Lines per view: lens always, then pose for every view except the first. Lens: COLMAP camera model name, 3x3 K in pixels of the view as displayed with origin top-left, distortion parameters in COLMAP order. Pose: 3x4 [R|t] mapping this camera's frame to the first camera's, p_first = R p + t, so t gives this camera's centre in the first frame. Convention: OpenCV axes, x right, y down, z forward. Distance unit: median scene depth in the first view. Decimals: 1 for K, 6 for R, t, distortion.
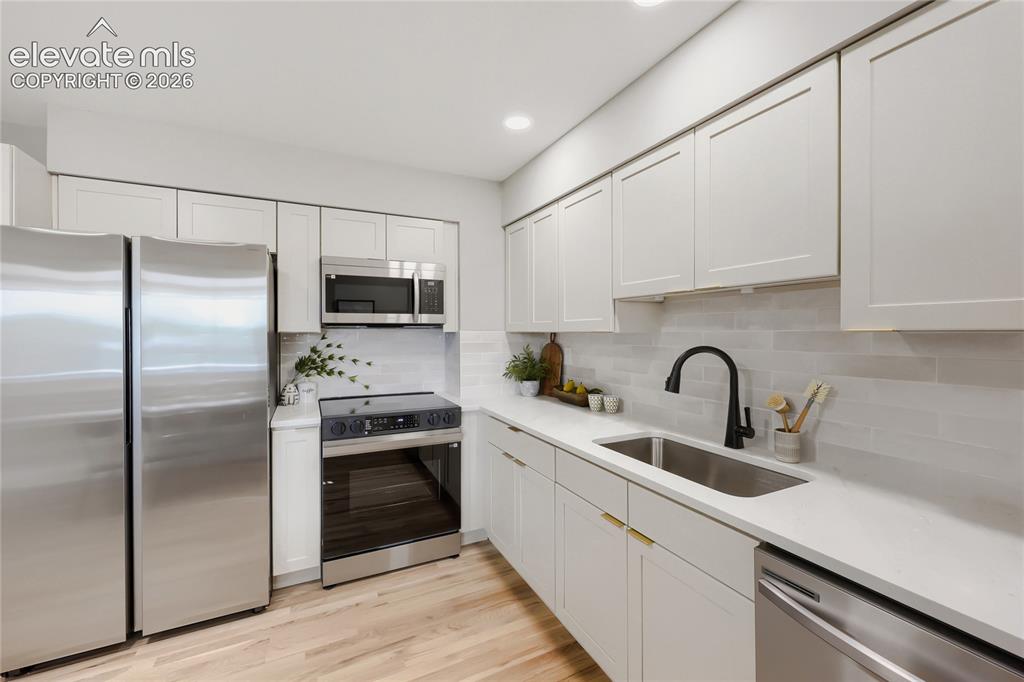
lens RADIAL K [[411.0, 0, 513.2], [0, 411.0, 337.6], [0, 0, 1]] dist [-0.003393, 0.000296]
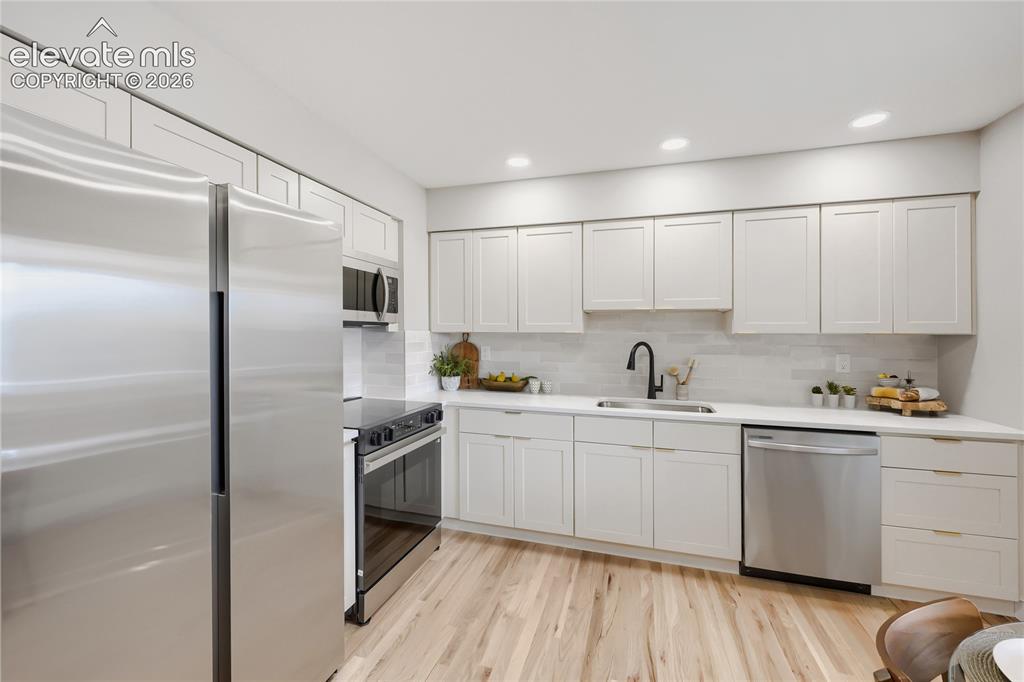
lens RADIAL K [[411.0, 0, 514.5], [0, 411.0, 335.9], [0, 0, 1]] dist [-0.003393, 0.000296]
pose [[0.685635, -0.000678, 0.727946, -0.797490], [0.003456, 0.999991, -0.002324, -0.000779], [-0.727938, 0.004109, 0.685631, 0.149642]]
